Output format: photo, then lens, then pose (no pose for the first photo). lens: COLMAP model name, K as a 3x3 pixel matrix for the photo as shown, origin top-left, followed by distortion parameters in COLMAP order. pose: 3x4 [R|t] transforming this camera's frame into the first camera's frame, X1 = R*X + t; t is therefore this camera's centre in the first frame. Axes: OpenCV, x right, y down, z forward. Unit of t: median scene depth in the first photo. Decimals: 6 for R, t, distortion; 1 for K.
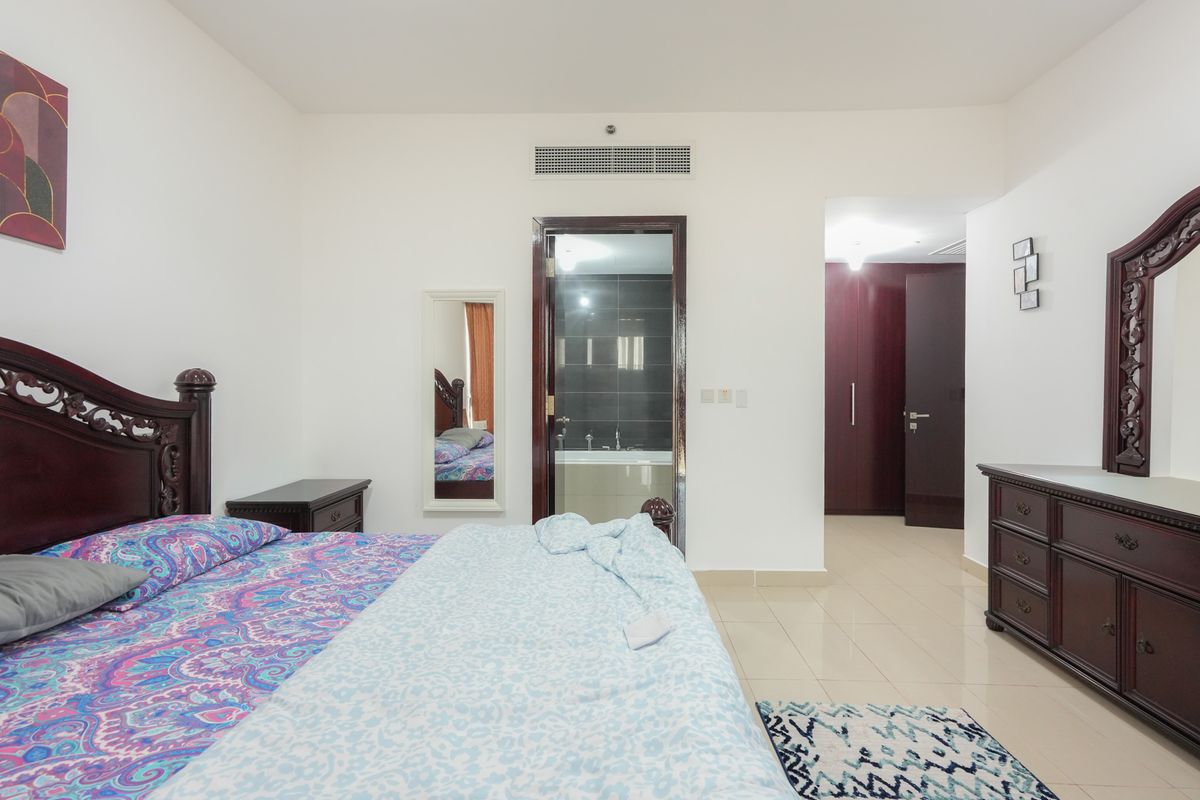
lens RADIAL K [[564.4, 0, 606.6], [0, 564.4, 402.0], [0, 0, 1]] dist [0.017669, 0.001348]
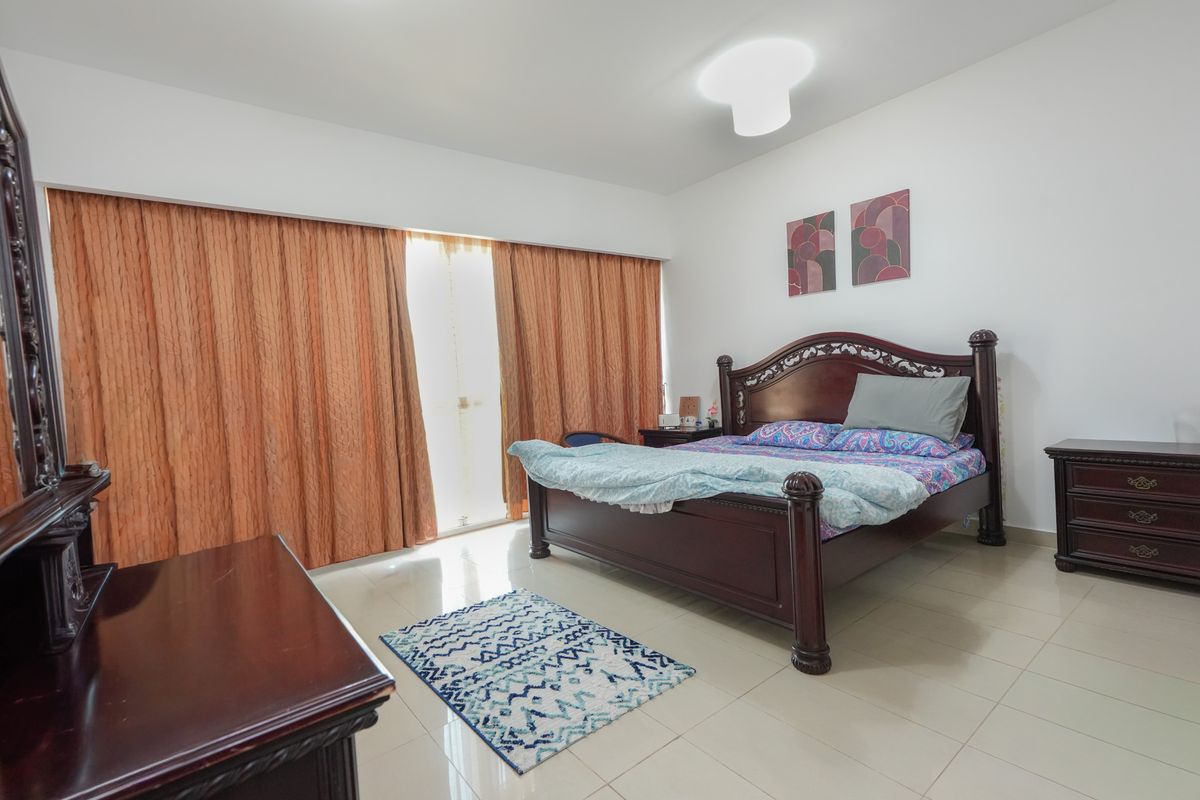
lens RADIAL K [[564.4, 0, 601.8], [0, 564.4, 397.0], [0, 0, 1]] dist [0.017669, 0.001348]
pose [[-0.749773, 0.062304, -0.658756, 1.150941], [0.038732, 0.997983, 0.050305, -0.001583], [0.660561, 0.012203, -0.750673, 1.864779]]
